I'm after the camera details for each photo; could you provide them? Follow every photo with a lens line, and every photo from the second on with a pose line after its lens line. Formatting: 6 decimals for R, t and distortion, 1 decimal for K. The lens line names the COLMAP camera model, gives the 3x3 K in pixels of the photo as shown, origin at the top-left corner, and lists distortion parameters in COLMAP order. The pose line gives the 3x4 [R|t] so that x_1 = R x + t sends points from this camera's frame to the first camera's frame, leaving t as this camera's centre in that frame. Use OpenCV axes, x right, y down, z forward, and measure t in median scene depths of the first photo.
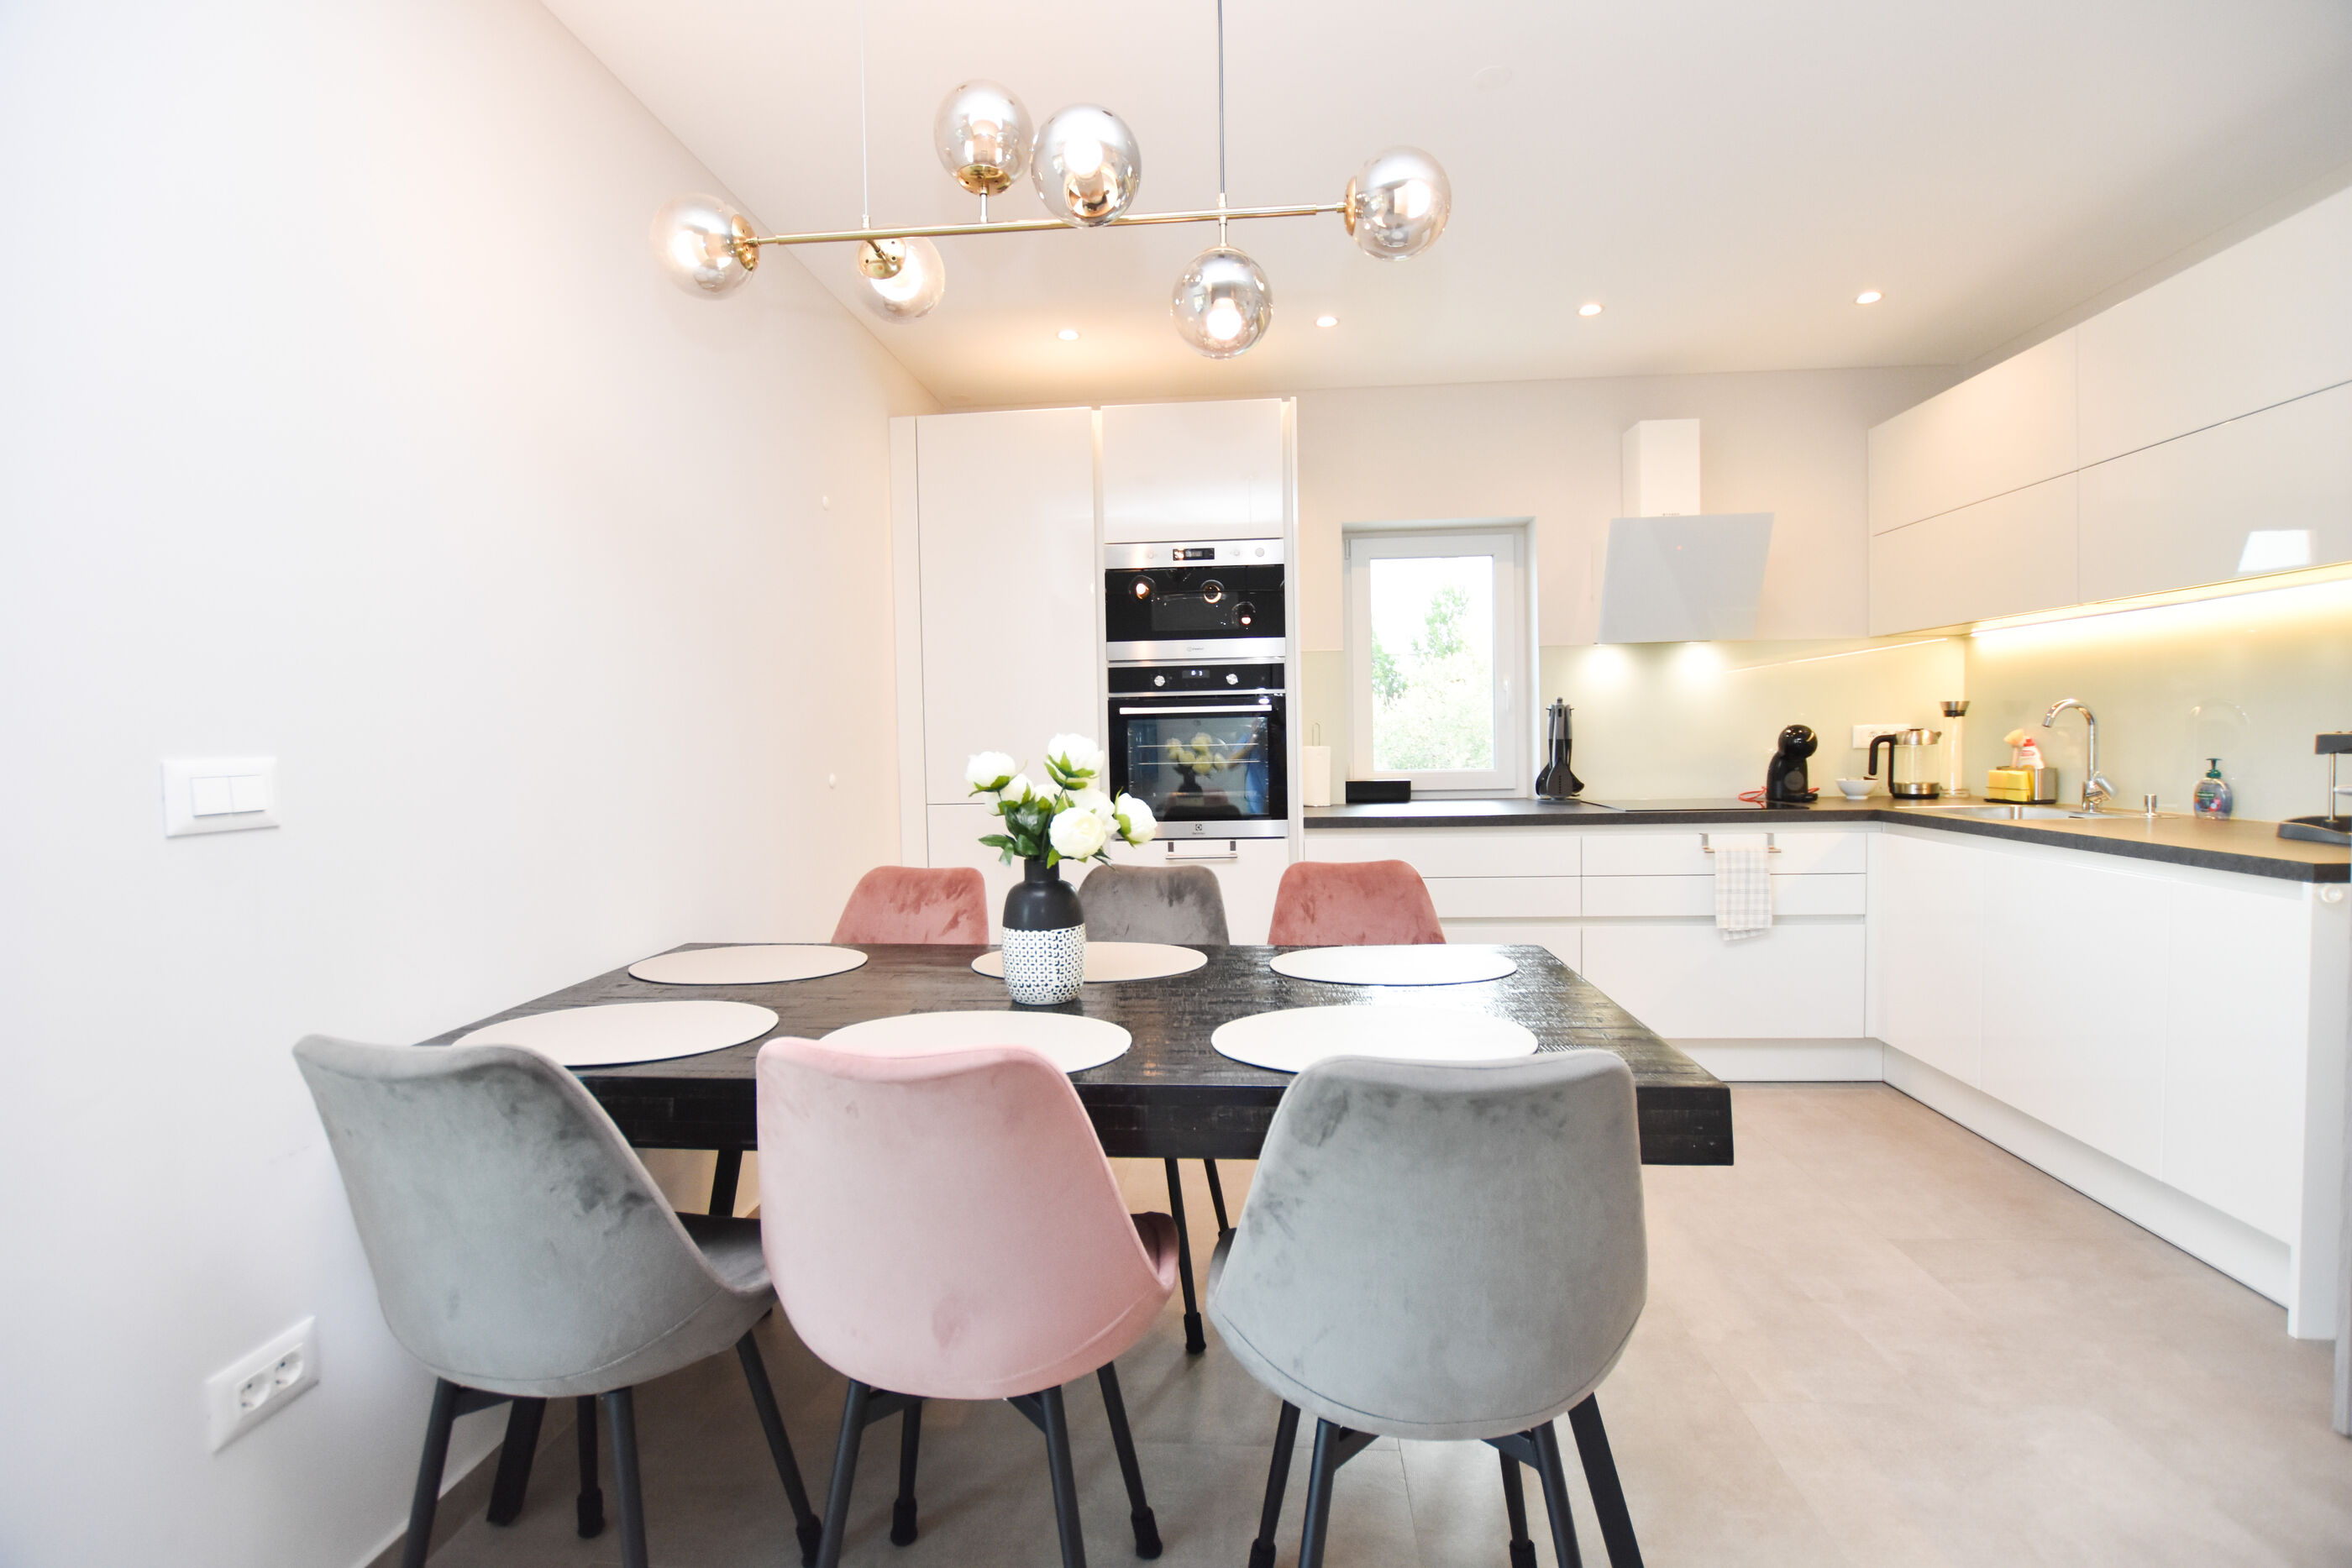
lens RADIAL K [[1035.2, 0, 1181.2], [0, 1035.2, 775.0], [0, 0, 1]] dist [-0.024820, 0.000667]
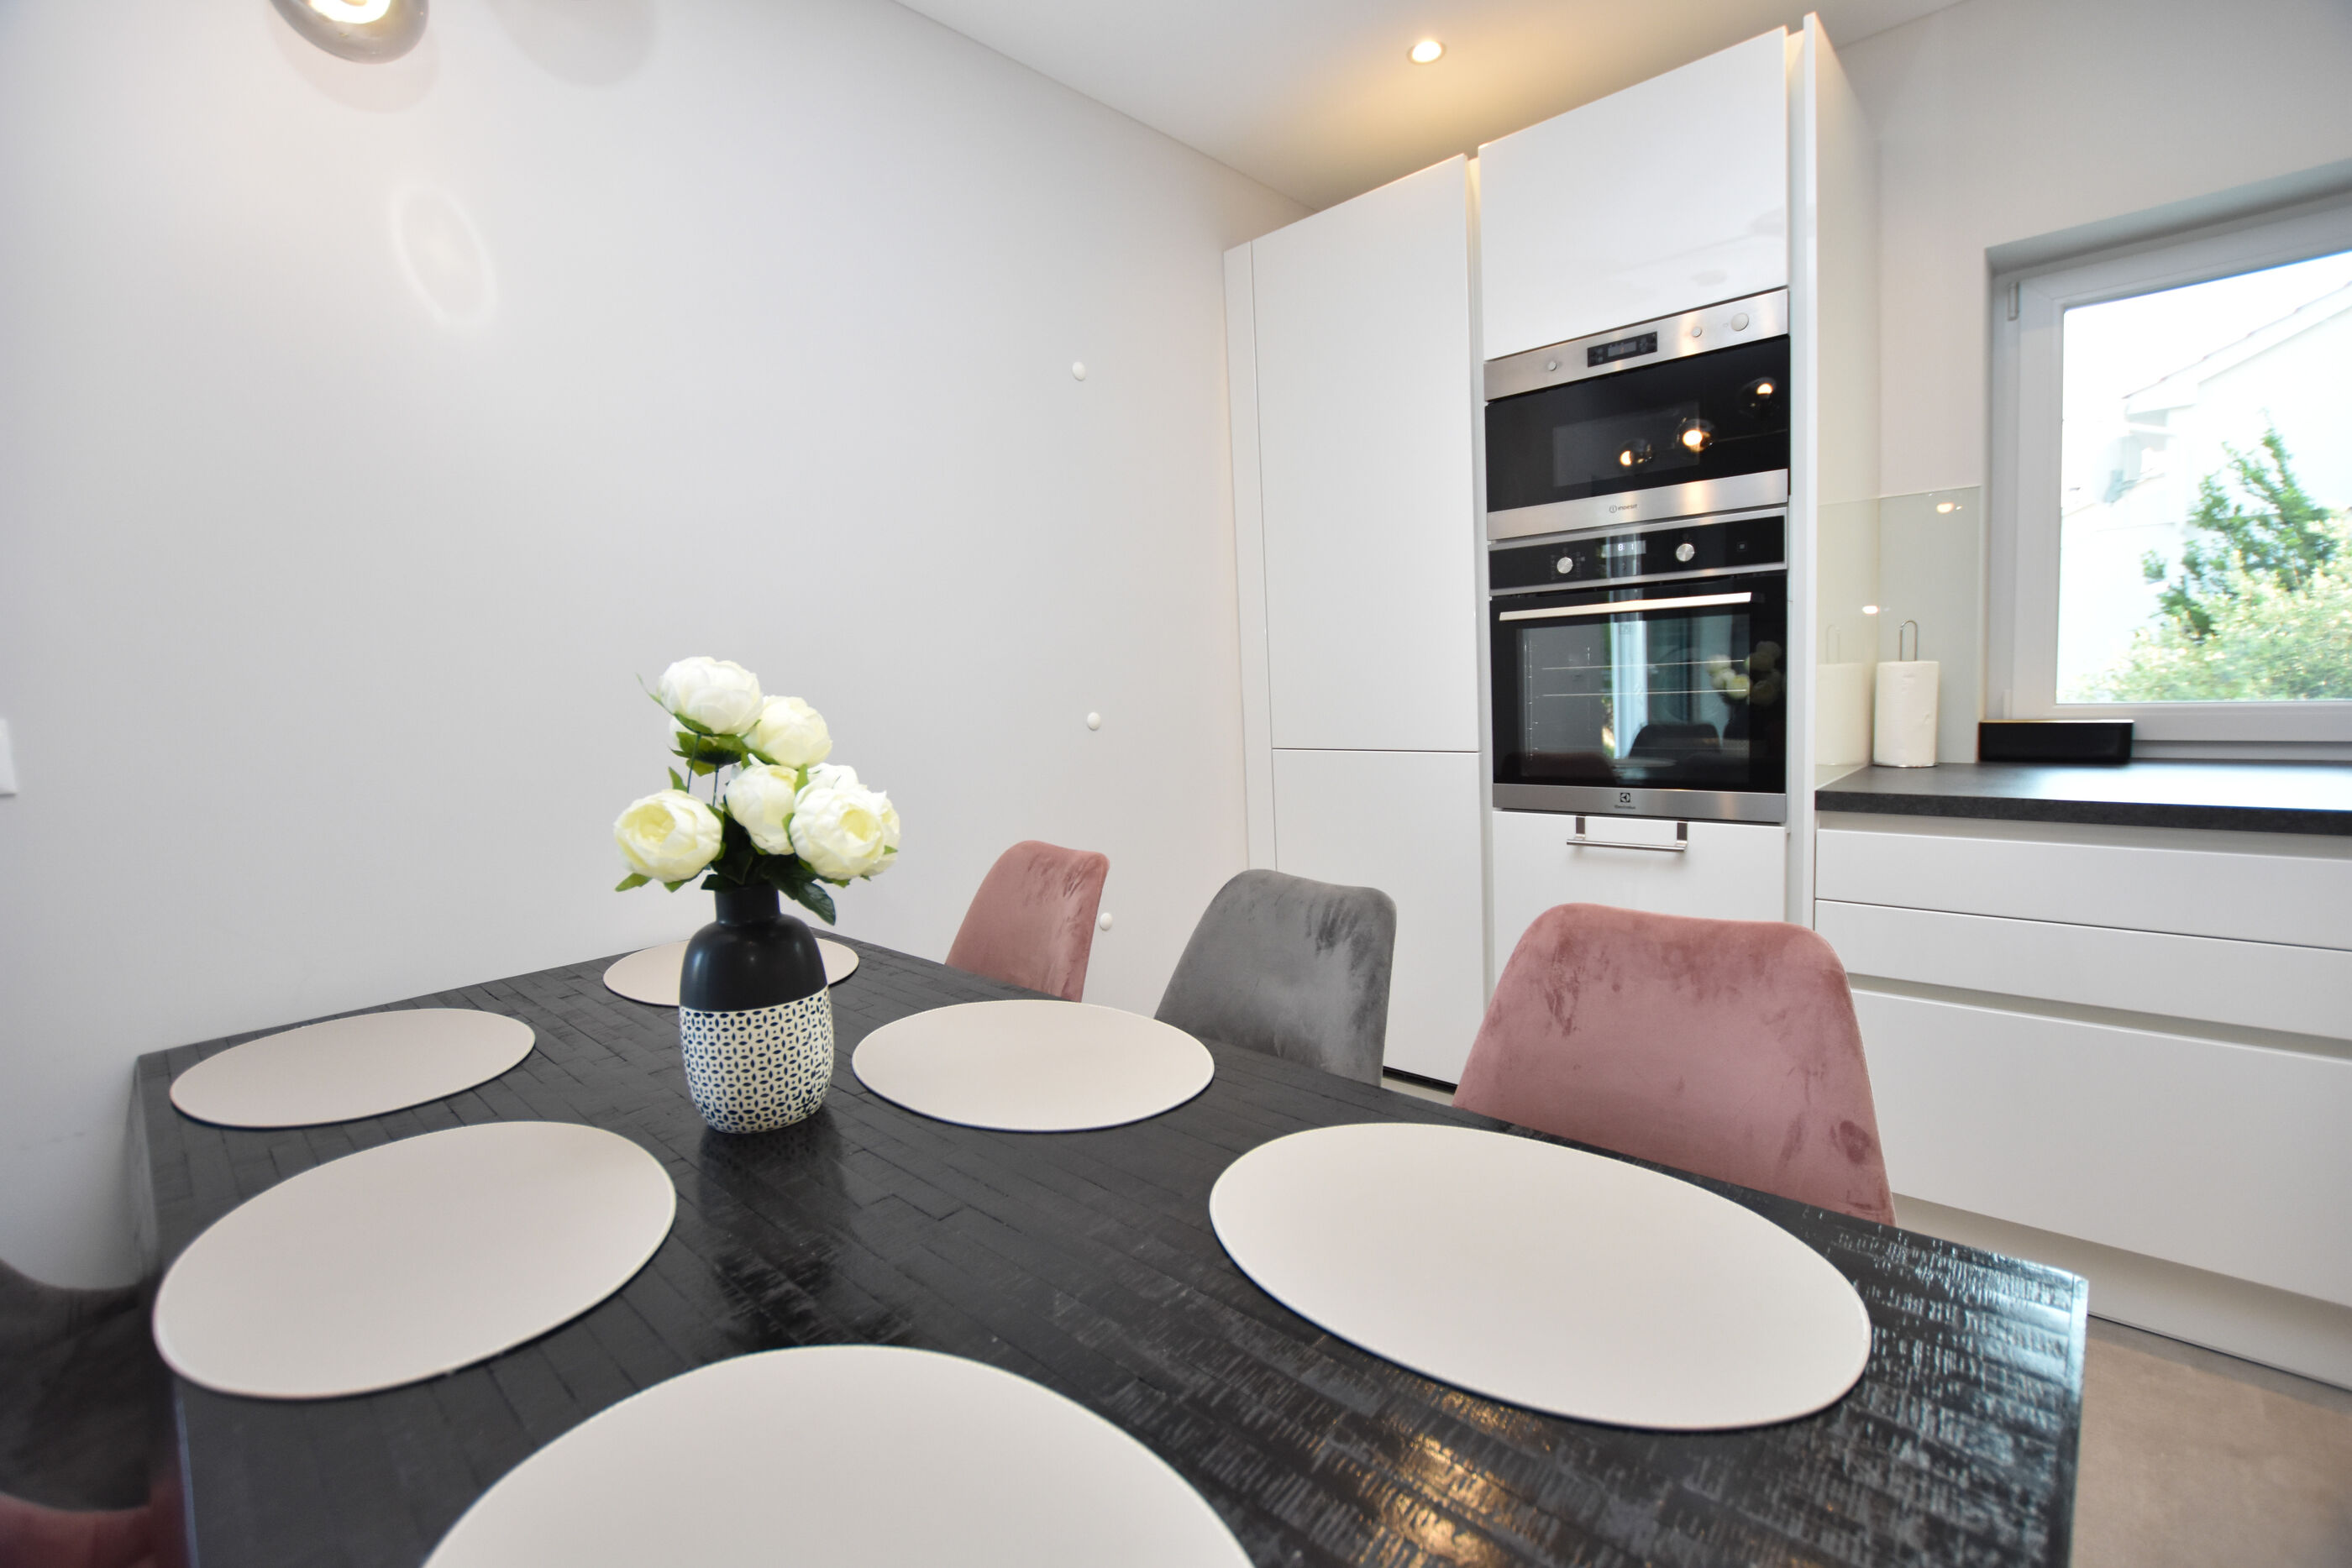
lens RADIAL K [[1035.2, 0, 1181.2], [0, 1035.2, 775.0], [0, 0, 1]] dist [-0.024820, 0.000667]
pose [[0.786764, 0.043094, -0.615748, 0.189573], [0.004746, 0.997108, 0.075849, -0.011407], [0.617236, -0.062598, 0.784284, 0.352104]]
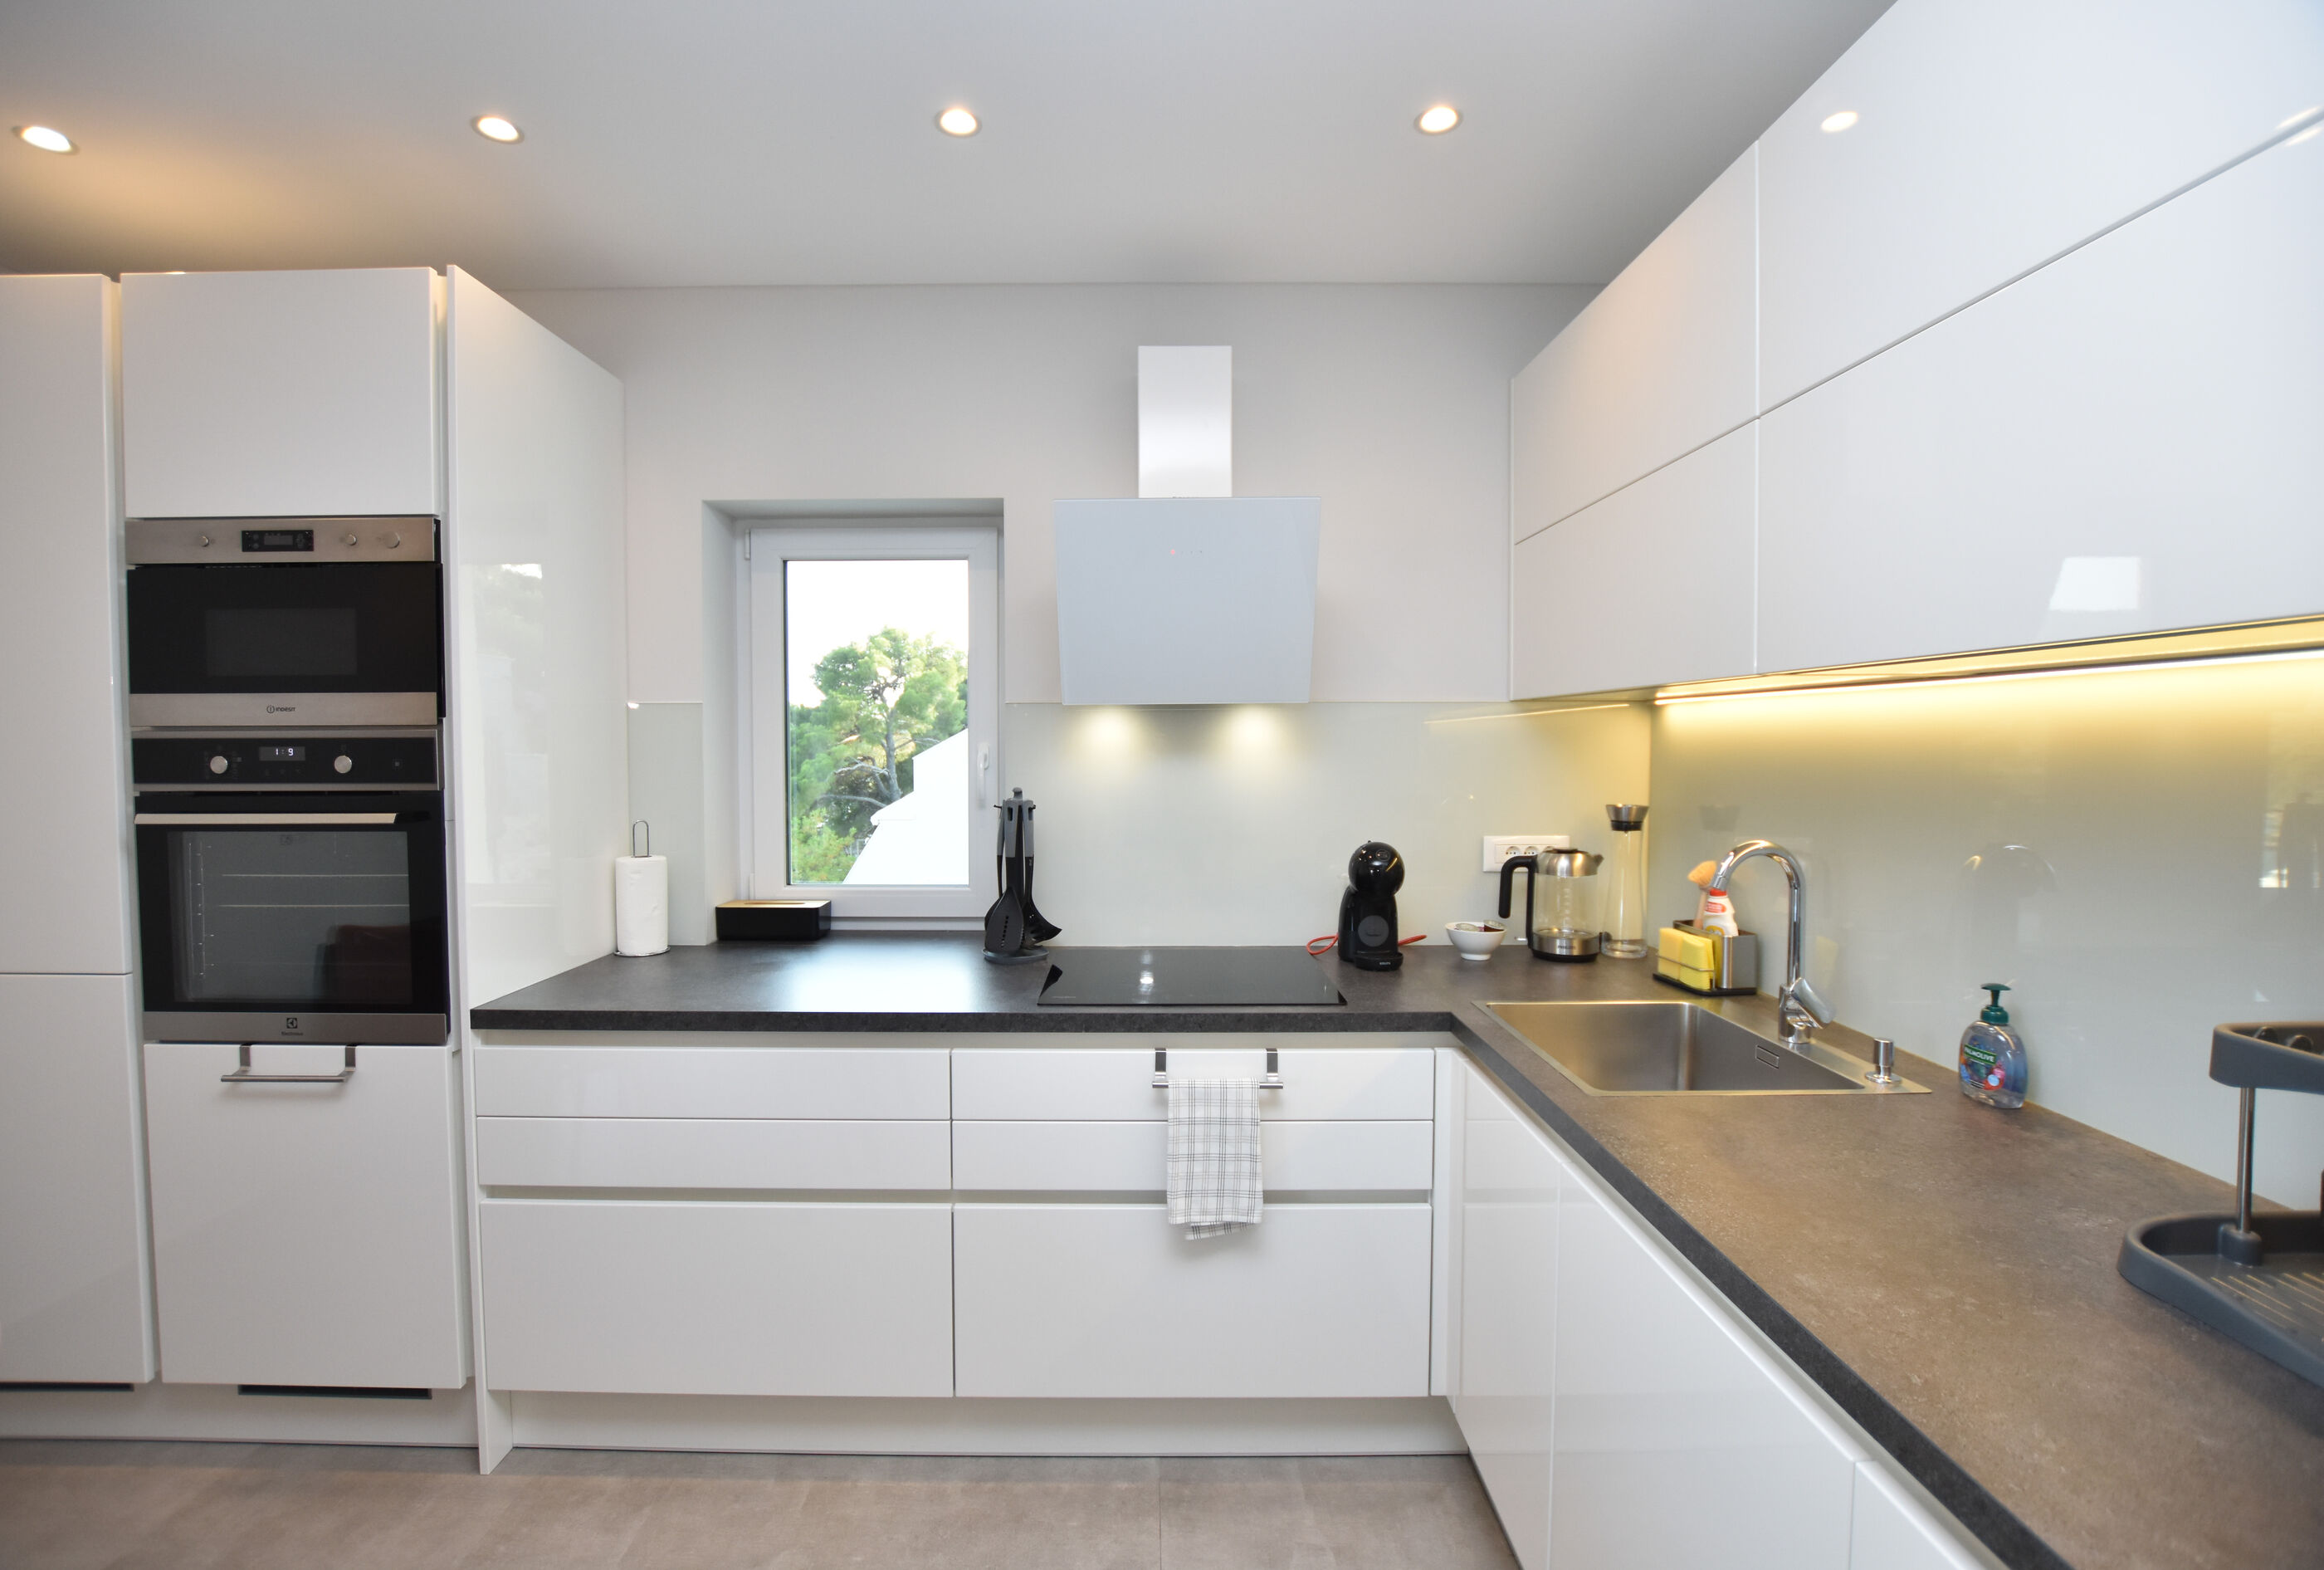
lens RADIAL K [[1032.1, 0, 1132.1], [0, 1032.1, 783.0], [0, 0, 1]] dist [-0.039744, 0.008605]
pose [[0.996884, 0.016054, 0.077234, 0.434263], [-0.016139, 0.999870, 0.000482, -0.089286], [-0.077216, -0.001727, 0.997013, 0.418165]]
